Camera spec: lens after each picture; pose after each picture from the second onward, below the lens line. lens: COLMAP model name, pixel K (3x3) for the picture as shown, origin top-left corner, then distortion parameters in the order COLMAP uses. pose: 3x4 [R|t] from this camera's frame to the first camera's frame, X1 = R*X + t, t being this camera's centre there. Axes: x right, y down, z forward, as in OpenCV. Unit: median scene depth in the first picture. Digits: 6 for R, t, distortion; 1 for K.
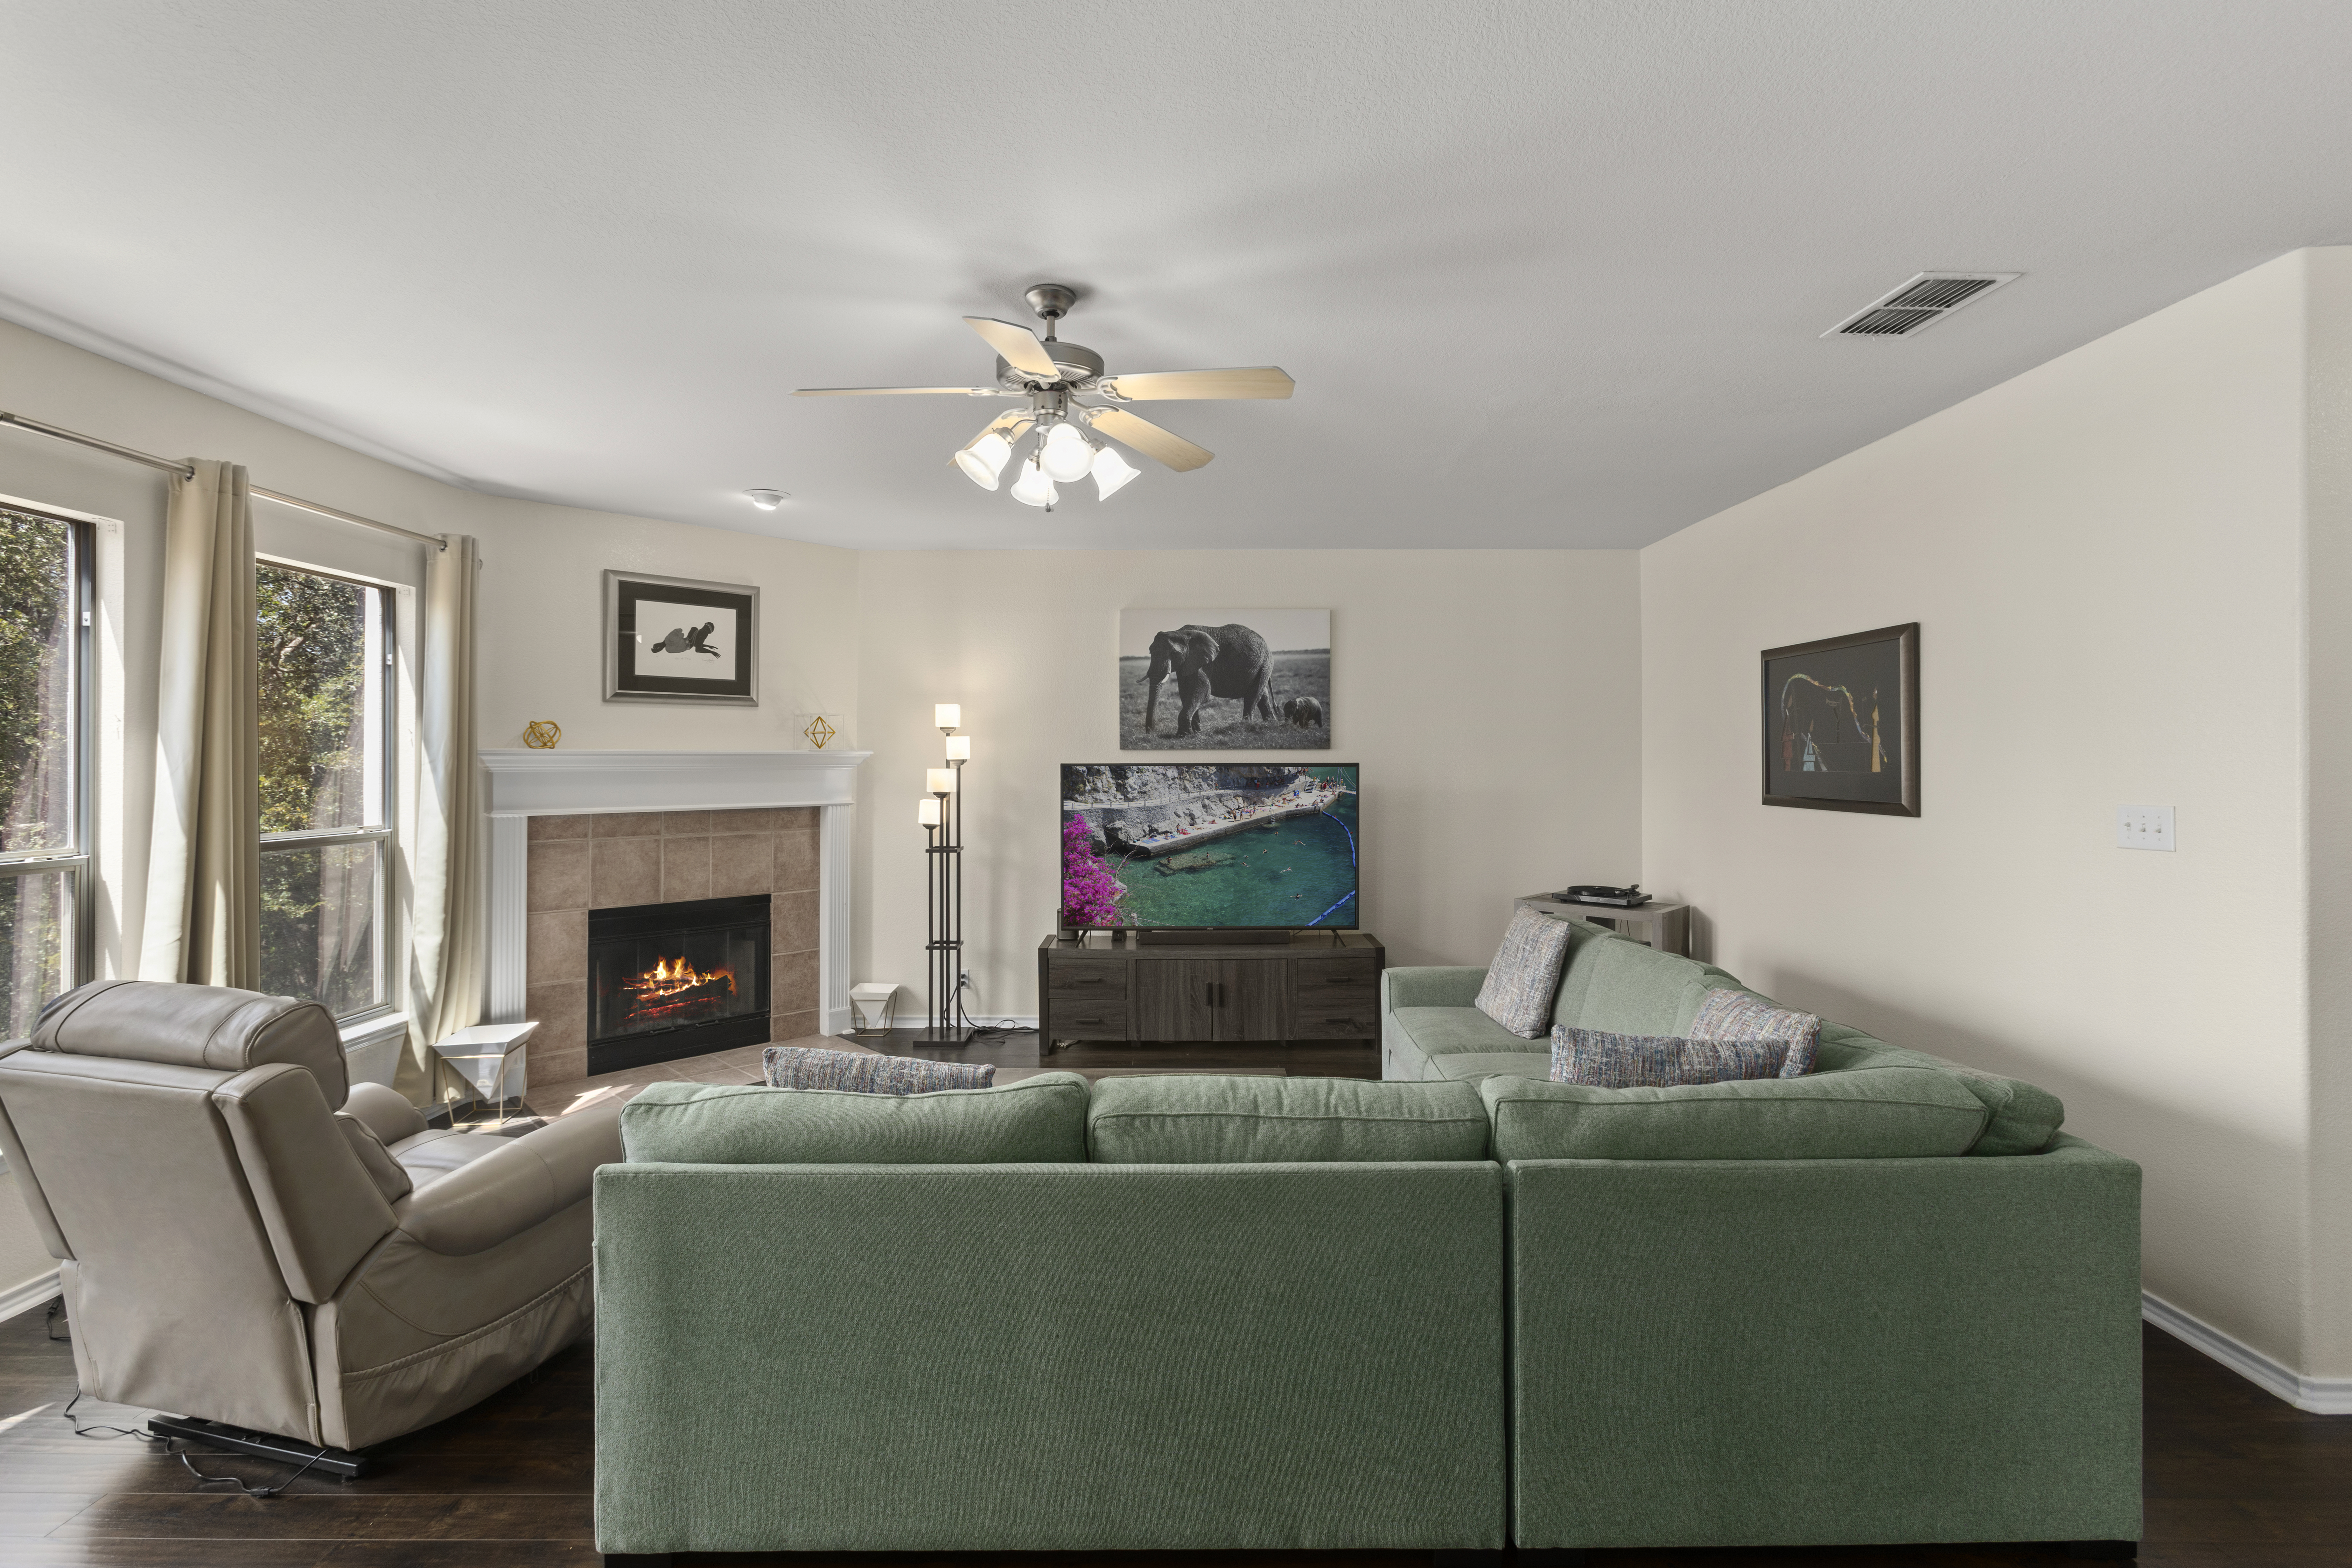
lens RADIAL K [[1071.2, 0, 1174.1], [0, 1071.2, 754.4], [0, 0, 1]] dist [-0.012807, 0.004331]
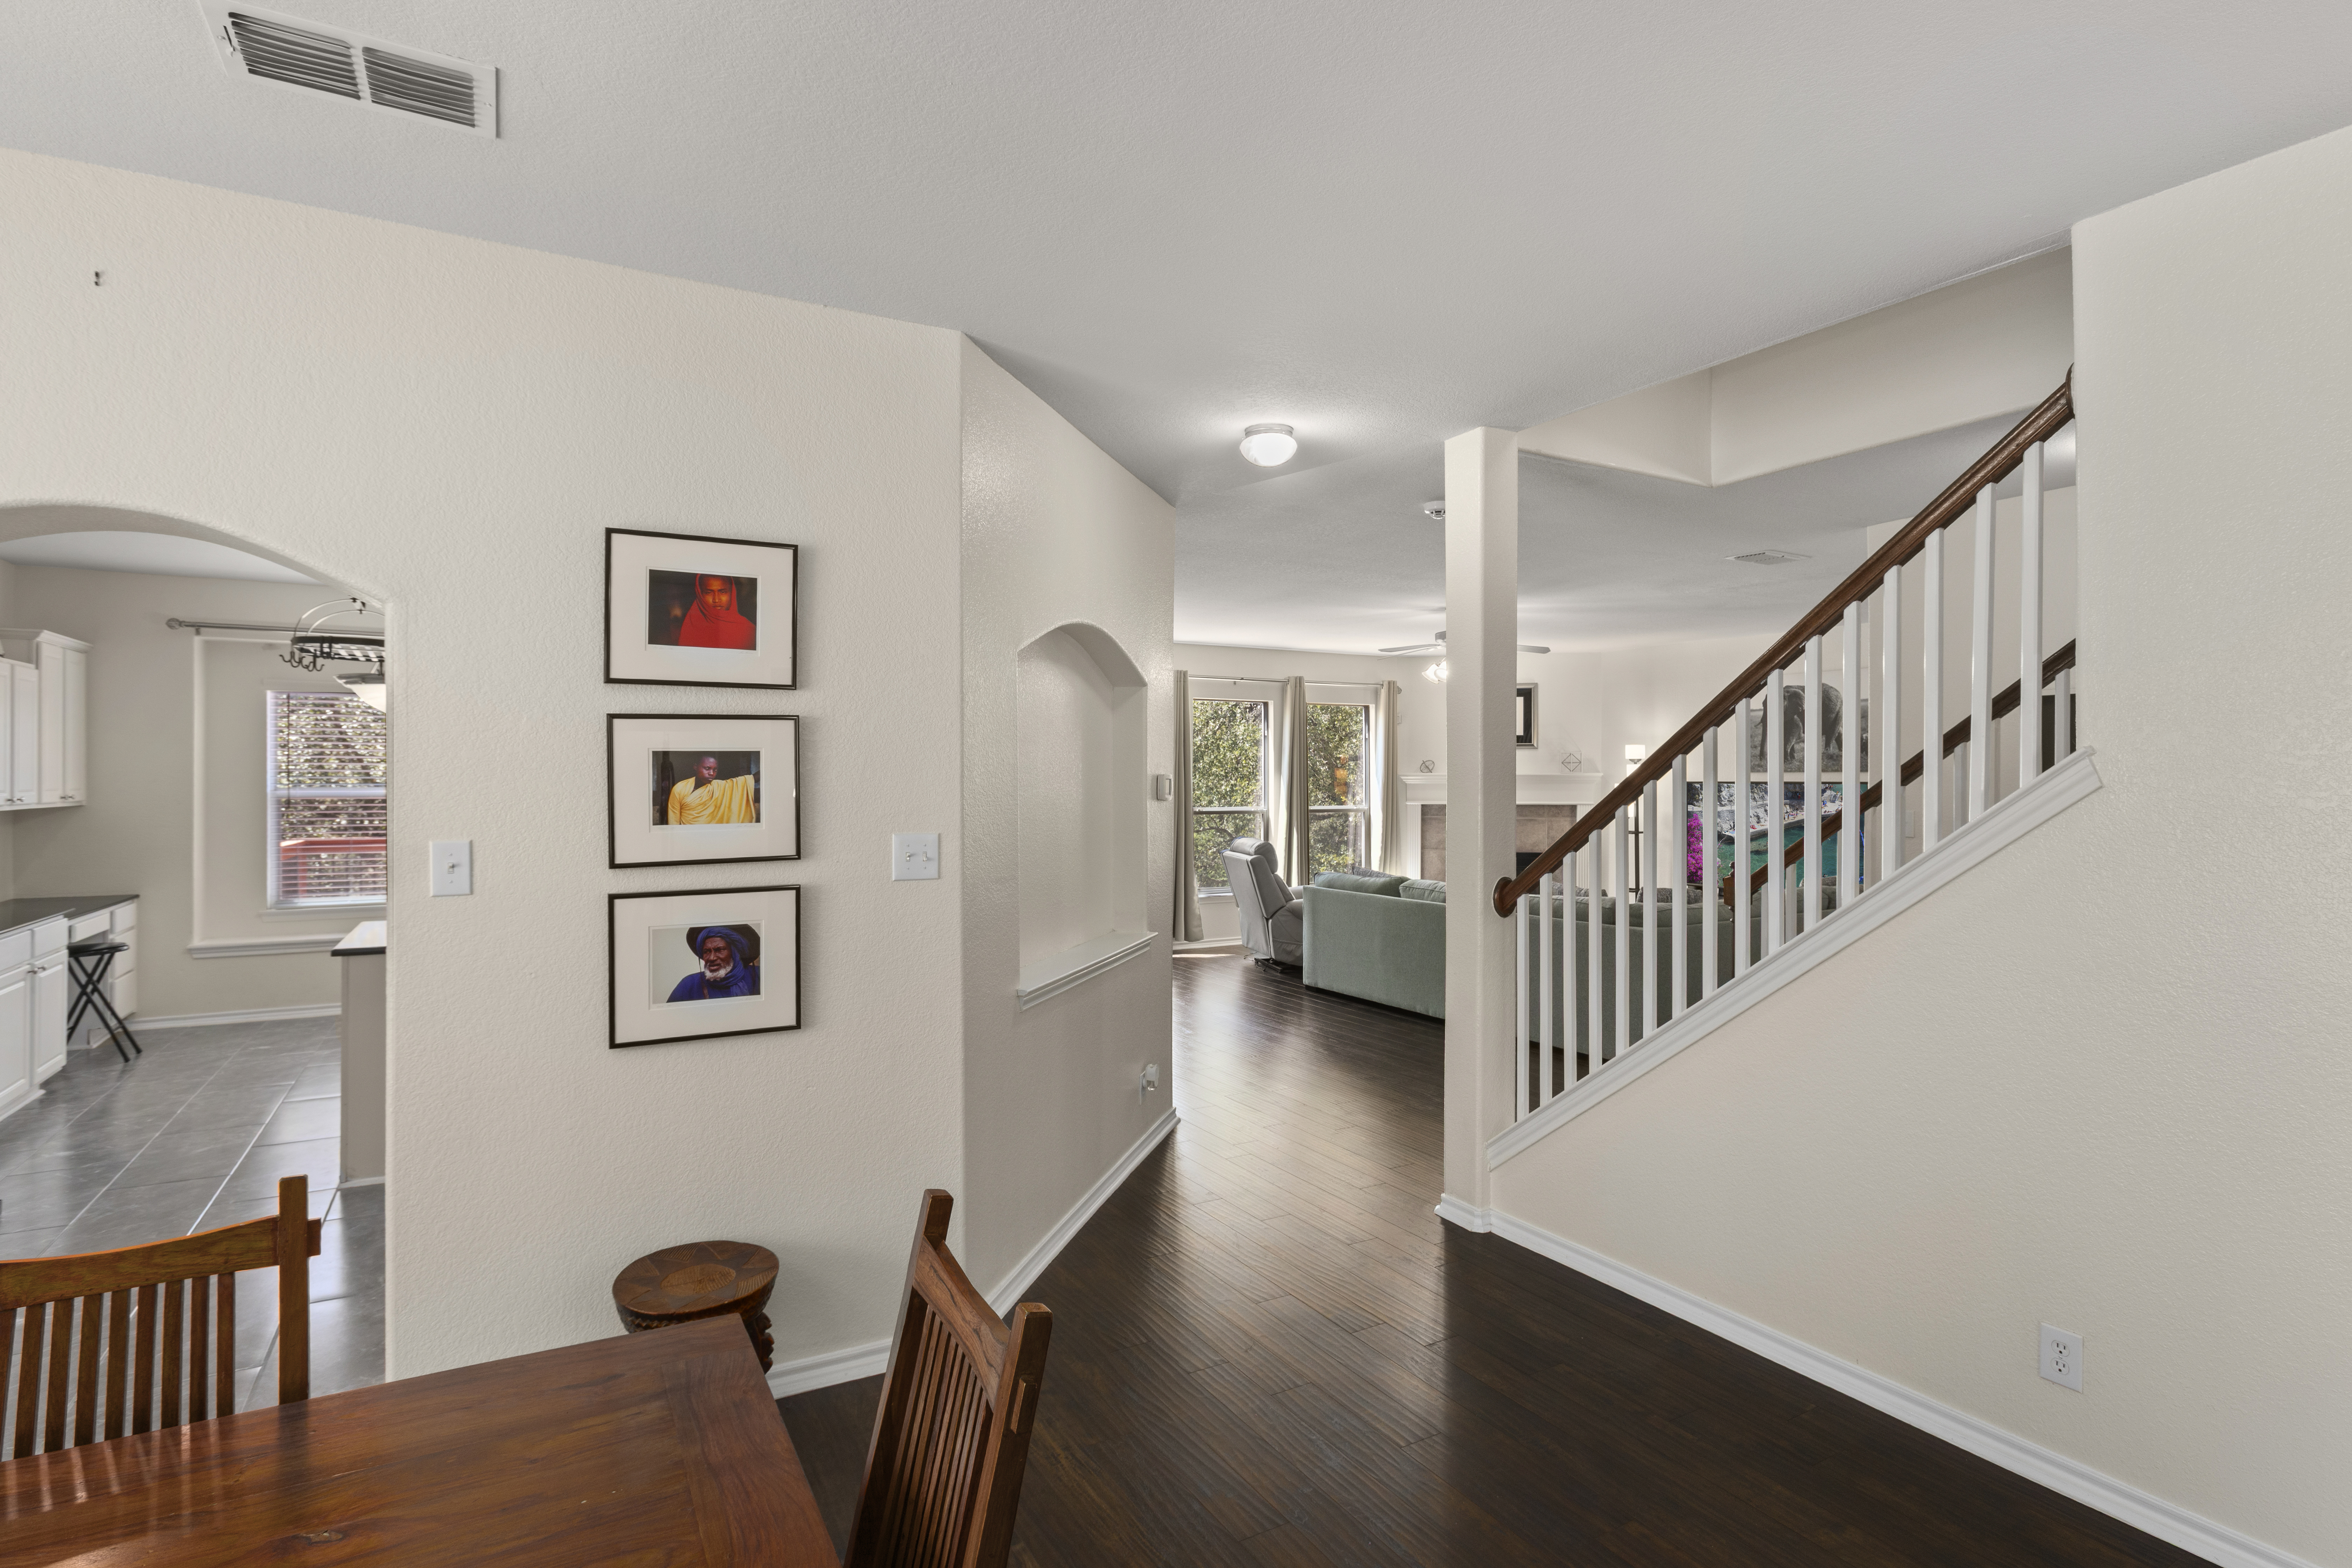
lens RADIAL K [[1195.7, 0, 1159.0], [0, 1195.7, 779.9], [0, 0, 1]] dist [0.029569, 0.000166]
pose [[0.509160, 0.006439, -0.860648, 1.073311], [0.004831, 0.999935, 0.010340, -0.016738], [0.860658, -0.009423, 0.509096, -0.613786]]
